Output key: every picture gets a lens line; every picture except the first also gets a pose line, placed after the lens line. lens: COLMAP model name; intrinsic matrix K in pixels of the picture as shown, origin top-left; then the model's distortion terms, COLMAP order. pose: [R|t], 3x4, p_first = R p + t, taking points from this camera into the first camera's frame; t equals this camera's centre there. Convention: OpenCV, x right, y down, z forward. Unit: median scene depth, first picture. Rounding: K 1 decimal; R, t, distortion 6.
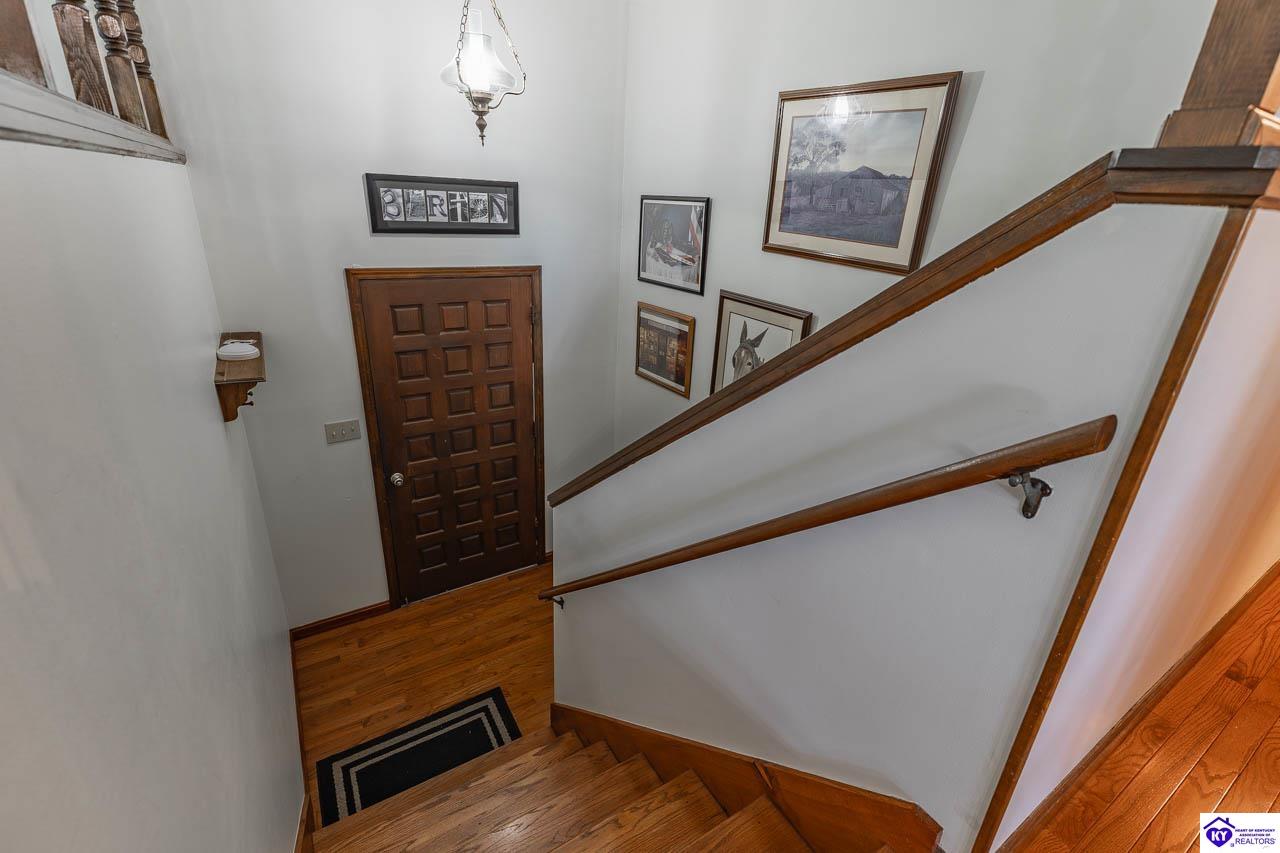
lens RADIAL K [[574.5, 0, 647.6], [0, 574.5, 423.5], [0, 0, 1]] dist [0.012341, -0.000651]
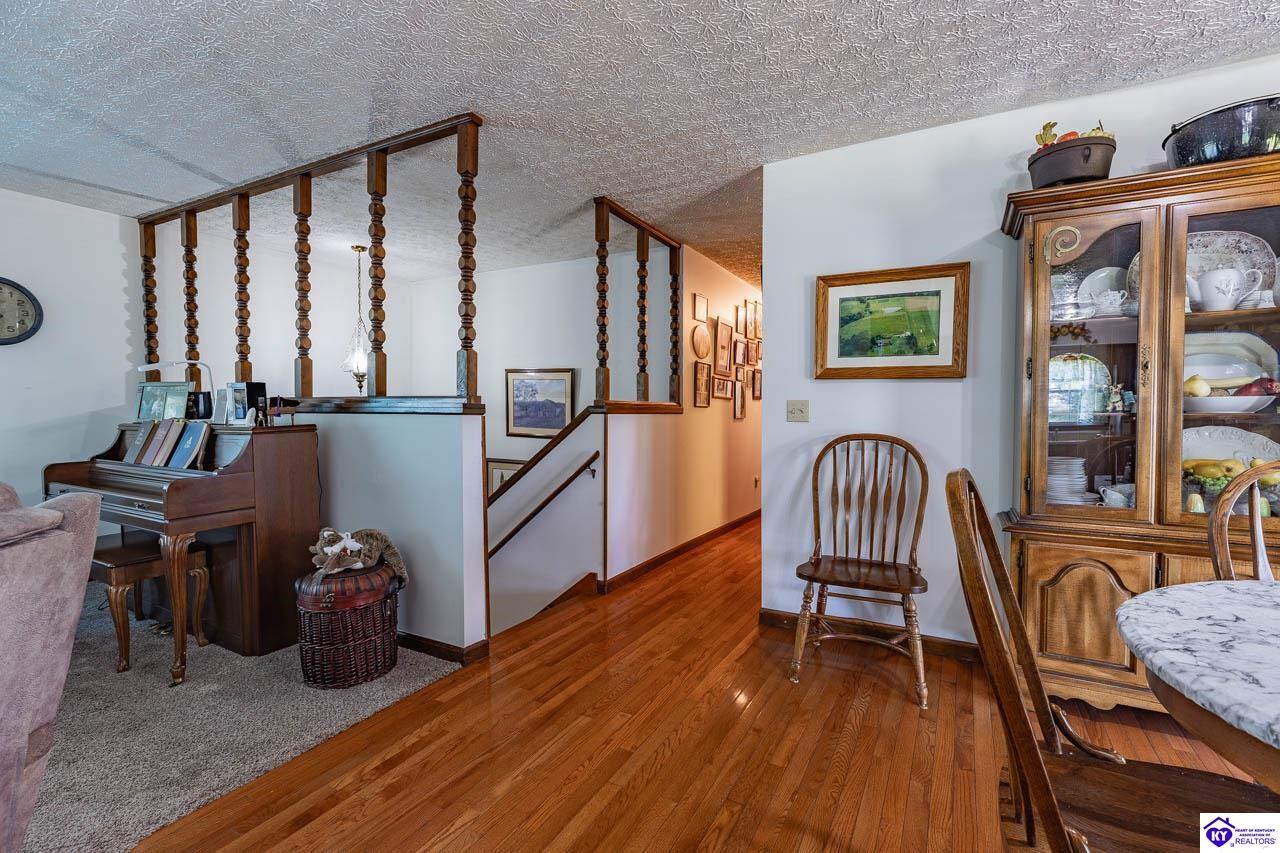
lens RADIAL K [[574.5, 0, 647.6], [0, 574.5, 423.5], [0, 0, 1]] dist [0.012341, -0.000651]
pose [[0.875692, -0.061171, 0.478980, -0.343610], [0.216198, 0.936631, -0.275644, 0.336864], [-0.431766, 0.344934, 0.833426, -0.956668]]
